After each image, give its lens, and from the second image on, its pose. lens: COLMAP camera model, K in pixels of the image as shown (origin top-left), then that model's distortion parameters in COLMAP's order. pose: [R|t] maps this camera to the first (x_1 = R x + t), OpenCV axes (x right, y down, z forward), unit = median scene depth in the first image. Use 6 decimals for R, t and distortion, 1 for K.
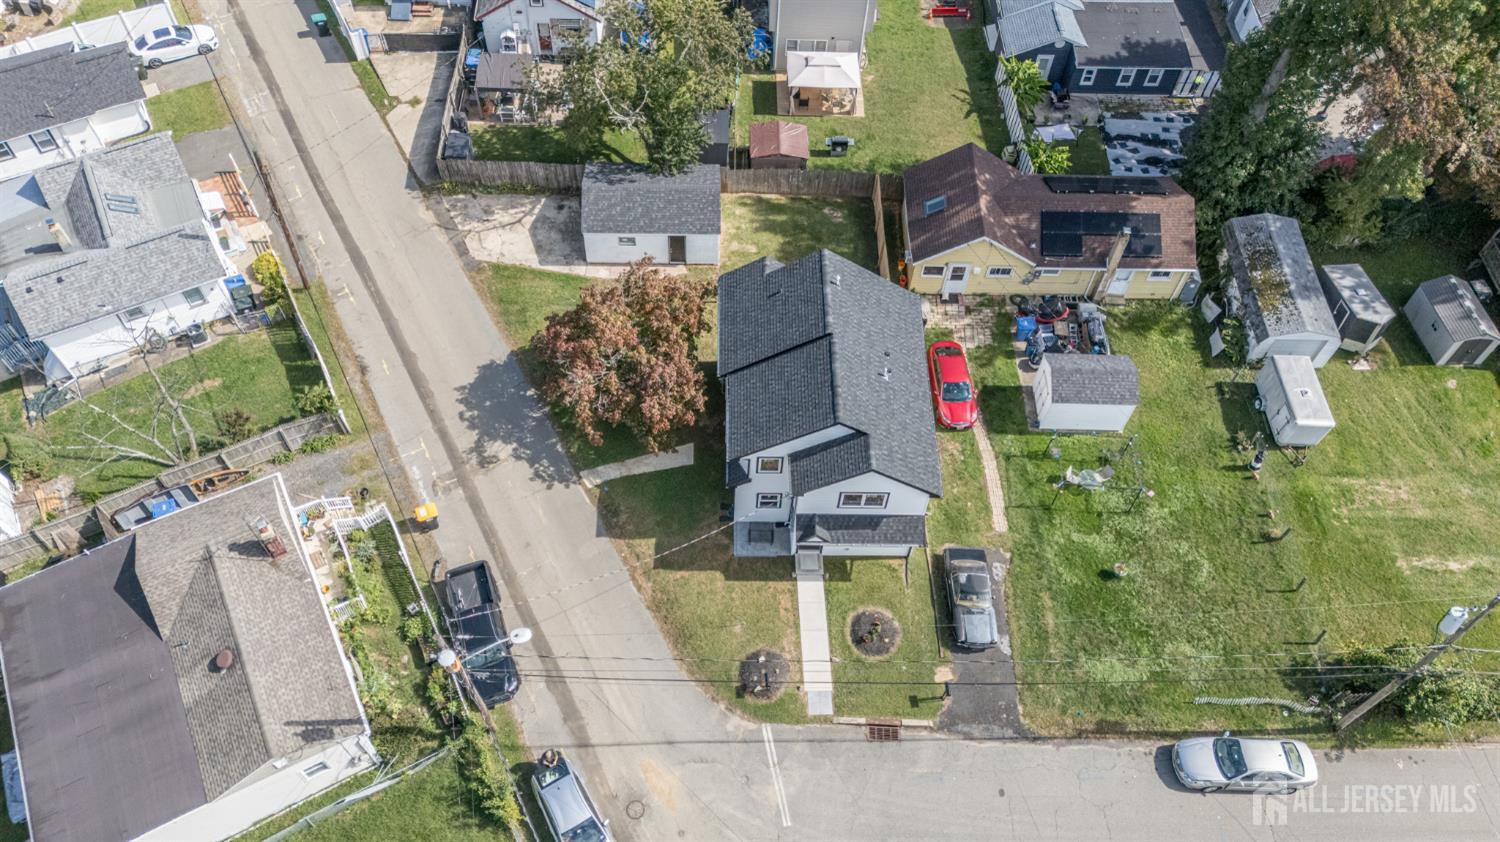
lens RADIAL K [[1093.6, 0, 755.4], [0, 1093.6, 426.5], [0, 0, 1]] dist [0.081796, -0.084527]
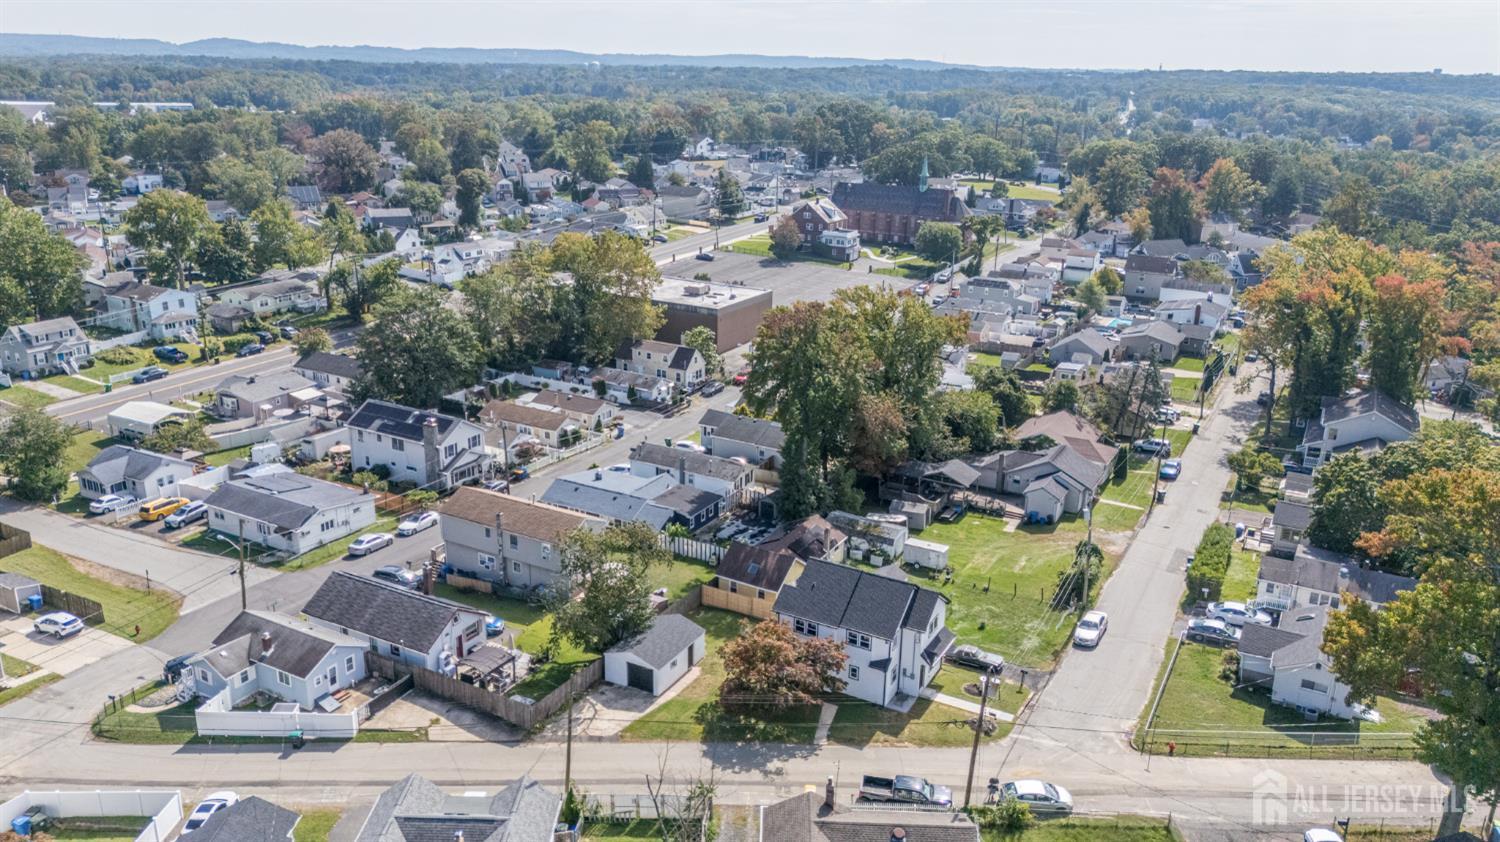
lens RADIAL K [[1093.6, 0, 755.4], [0, 1093.6, 426.5], [0, 0, 1]] dist [0.081796, -0.084527]
pose [[0.495092, -0.295448, 0.817065, -1.221592], [0.718552, 0.667899, -0.193889, -0.013406], [-0.488433, 0.683097, 0.542966, -0.105019]]
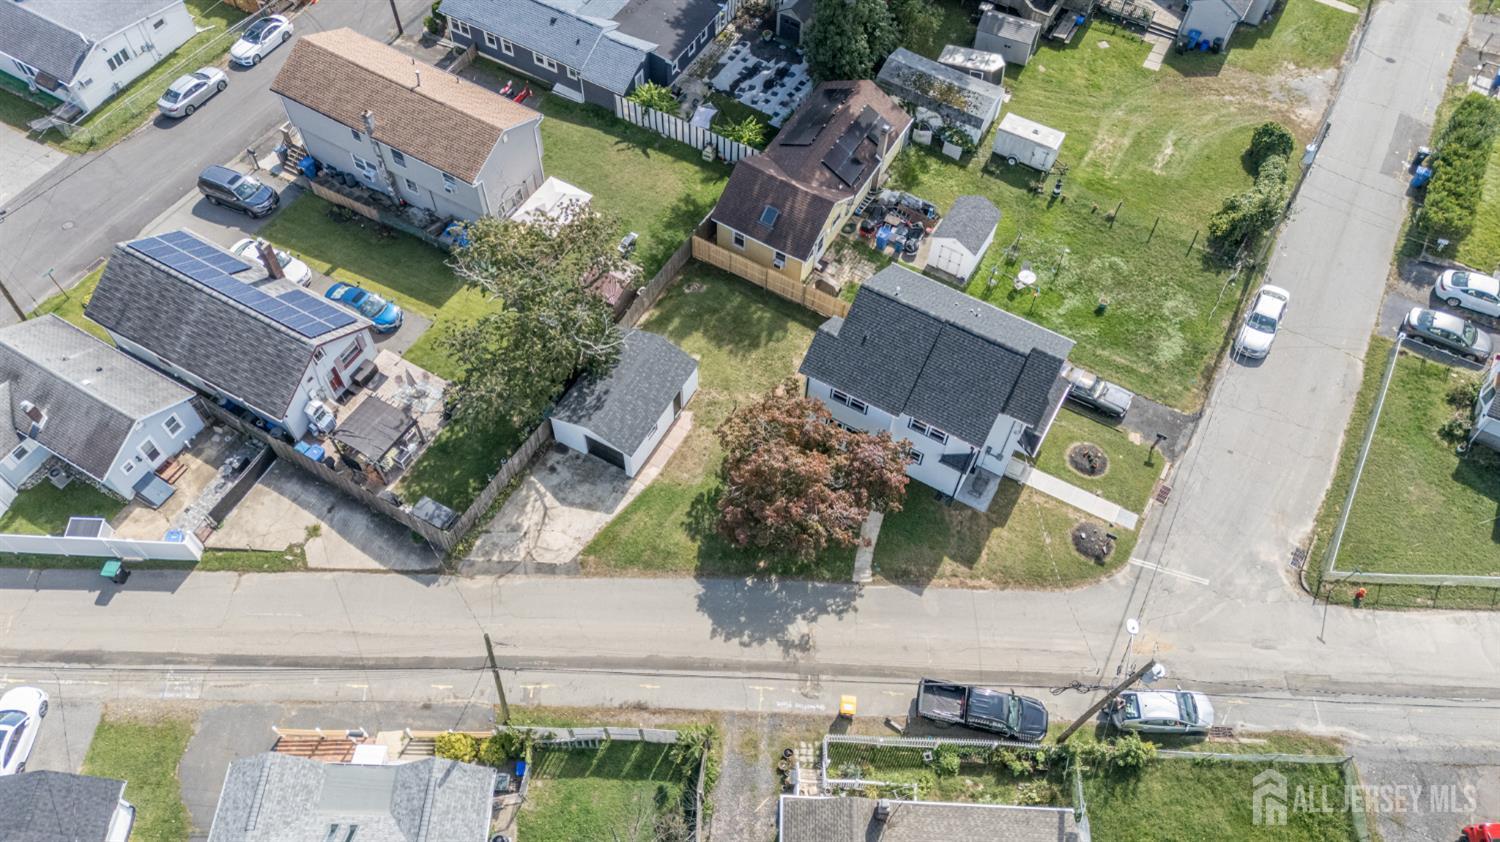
lens RADIAL K [[1093.6, 0, 755.4], [0, 1093.6, 426.5], [0, 0, 1]] dist [0.081796, -0.084527]
pose [[0.503229, -0.735988, 0.452860, -0.541541], [0.708555, 0.651413, 0.271313, -0.390109], [-0.494681, 0.184344, 0.849298, 0.072811]]
